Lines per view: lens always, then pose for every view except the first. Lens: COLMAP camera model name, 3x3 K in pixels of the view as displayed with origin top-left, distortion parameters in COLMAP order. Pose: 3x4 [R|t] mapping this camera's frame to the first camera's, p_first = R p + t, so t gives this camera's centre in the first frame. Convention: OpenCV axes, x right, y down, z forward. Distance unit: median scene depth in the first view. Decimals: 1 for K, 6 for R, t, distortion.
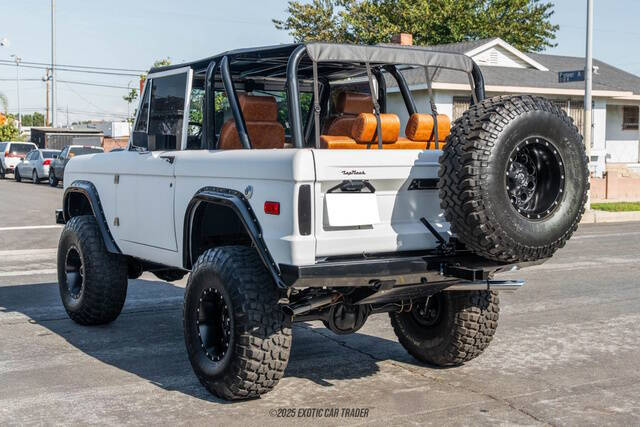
lens RADIAL K [[936.2, 0, 302.5], [0, 936.2, 216.4], [0, 0, 1]] dist [0.021141, 0.000000]
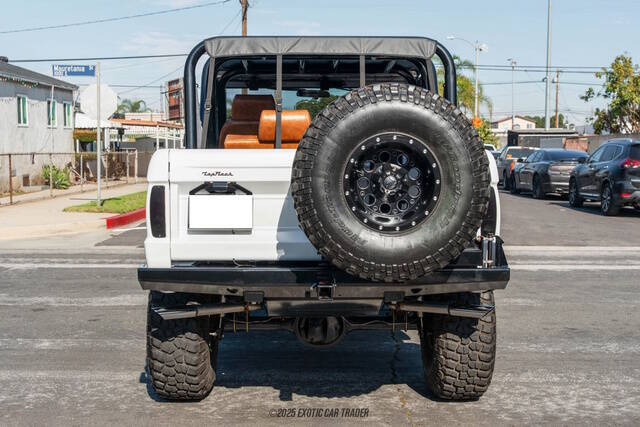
lens RADIAL K [[936.2, 0, 356.4], [0, 936.2, 212.6], [0, 0, 1]] dist [0.021141, 0.000000]
pose [[0.836697, 0.031508, -0.546759, 0.665156], [-0.034728, 0.999387, 0.004449, -0.016209], [0.546563, 0.015266, 0.837279, 0.277928]]
